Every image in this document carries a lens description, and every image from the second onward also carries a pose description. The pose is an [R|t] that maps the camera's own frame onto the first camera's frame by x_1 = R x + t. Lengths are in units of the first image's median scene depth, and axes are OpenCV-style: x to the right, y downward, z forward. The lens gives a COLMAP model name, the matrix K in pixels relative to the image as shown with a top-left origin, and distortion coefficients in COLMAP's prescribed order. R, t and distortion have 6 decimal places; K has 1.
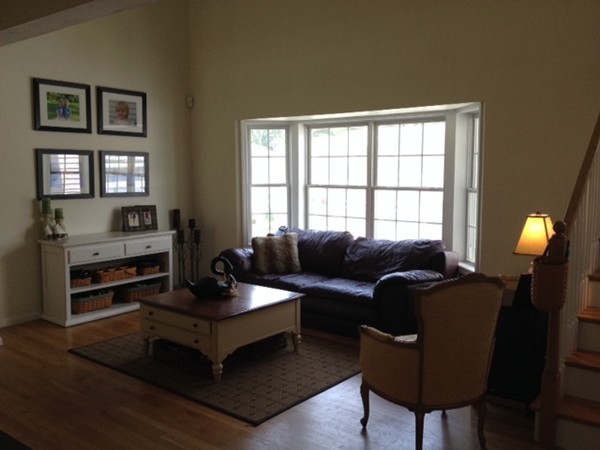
lens RADIAL K [[552.3, 0, 300.0], [0, 552.3, 225.0], [0, 0, 1]] dist [0.106209, -0.228869]
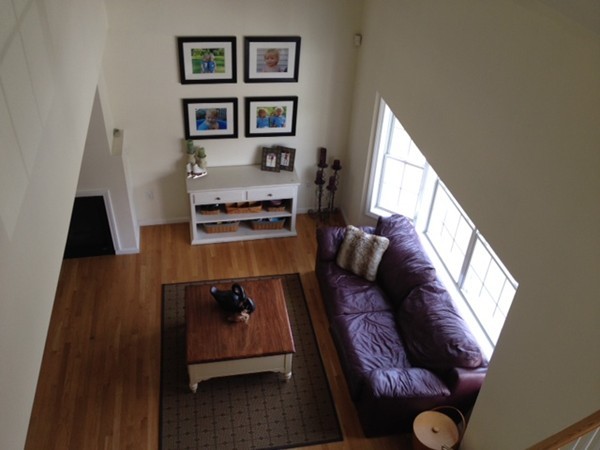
lens RADIAL K [[552.3, 0, 300.0], [0, 552.3, 225.0], [0, 0, 1]] dist [0.106209, -0.228869]
pose [[0.763033, 0.420042, -0.491269, 0.348165], [-0.122889, 0.840468, 0.527743, -0.513753], [0.634570, -0.342314, 0.692923, 0.265906]]
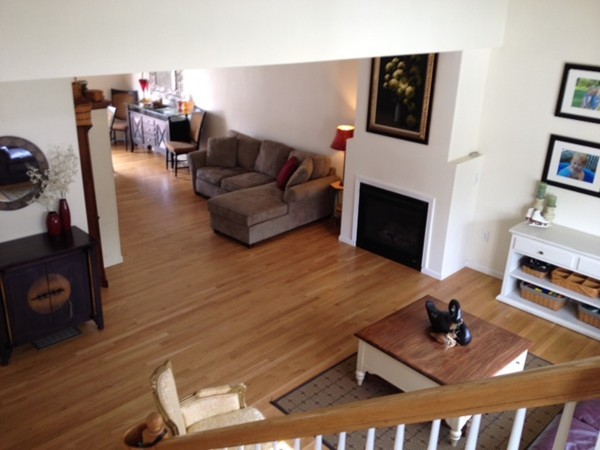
lens RADIAL K [[552.3, 0, 300.0], [0, 552.3, 225.0], [0, 0, 1]] dist [0.106209, -0.228869]
pose [[-0.117390, 0.369703, -0.921705, 0.533490], [-0.142460, 0.912253, 0.384056, -0.290466], [0.982815, 0.176390, -0.054422, 0.601352]]
